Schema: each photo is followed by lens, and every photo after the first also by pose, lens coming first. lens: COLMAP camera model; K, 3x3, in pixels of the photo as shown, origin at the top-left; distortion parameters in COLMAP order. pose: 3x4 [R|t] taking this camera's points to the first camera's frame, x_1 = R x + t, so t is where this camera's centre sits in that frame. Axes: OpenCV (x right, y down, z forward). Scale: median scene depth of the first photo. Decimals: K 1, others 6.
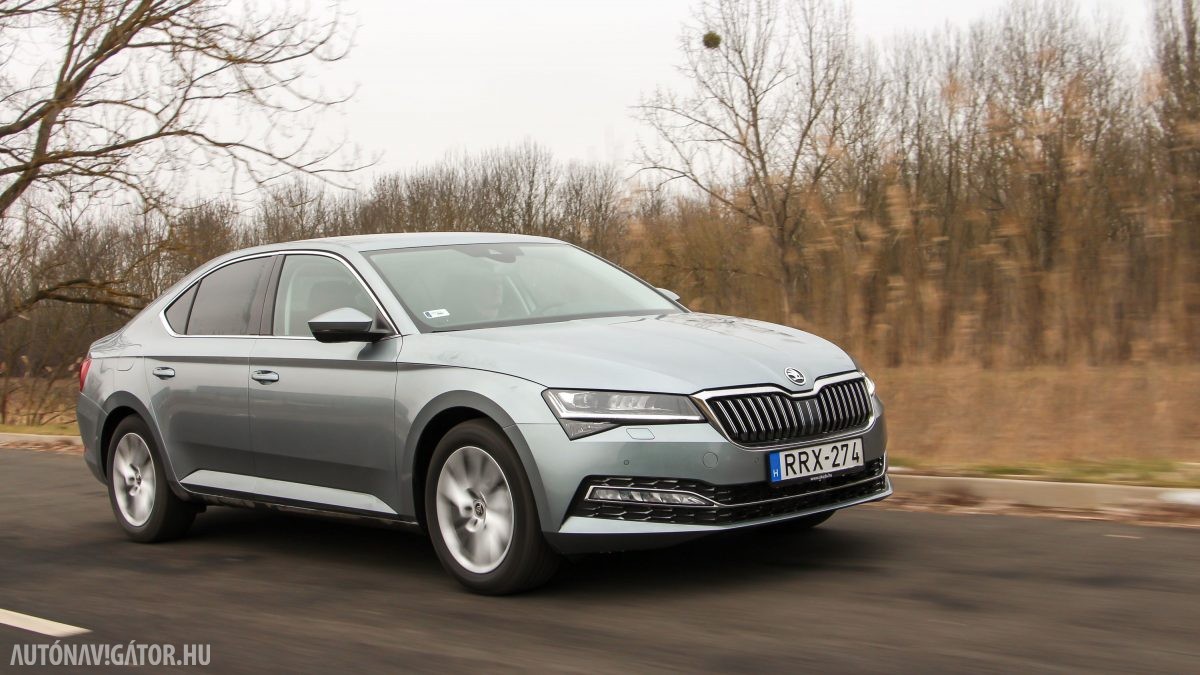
lens RADIAL K [[1613.9, 0, 580.4], [0, 1613.9, 319.3], [0, 0, 1]] dist [0.228558, 0.000000]
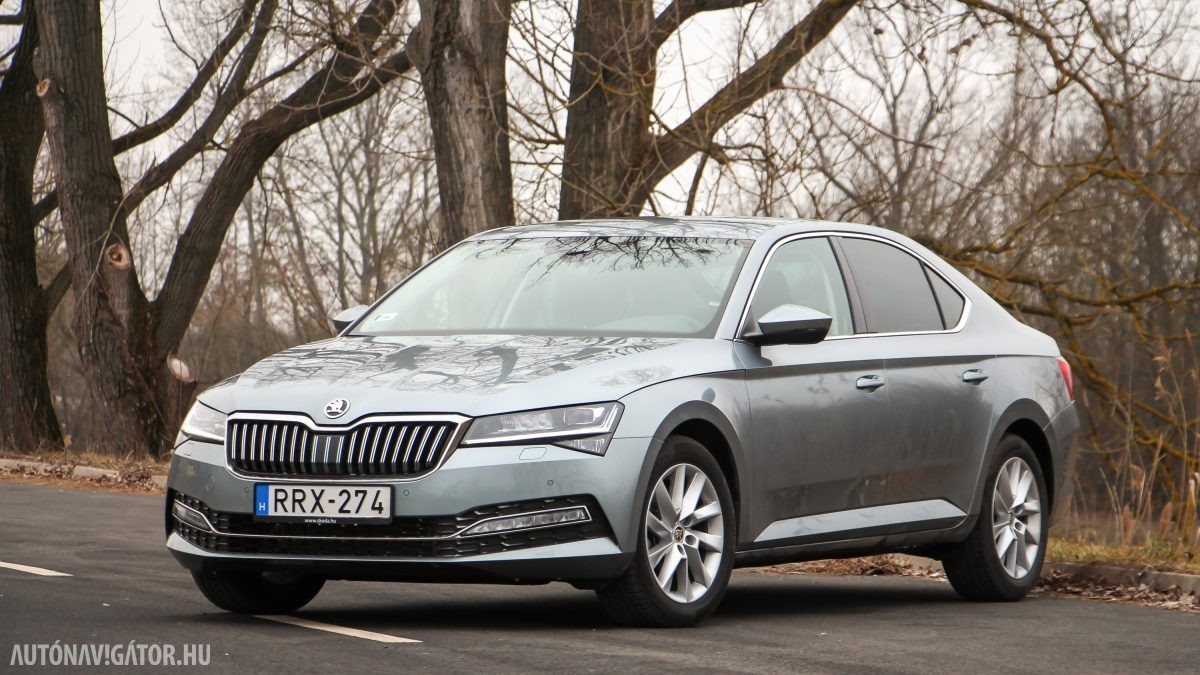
lens RADIAL K [[4229.0, 0, 606.6], [0, 4229.0, 345.3], [0, 0, 1]] dist [0.522099, 0.000000]
pose [[0.355597, 0.061919, -0.932586, 2.404643], [-0.050858, 0.997607, 0.046844, -0.119189], [0.933255, 0.030772, 0.357895, 0.302058]]
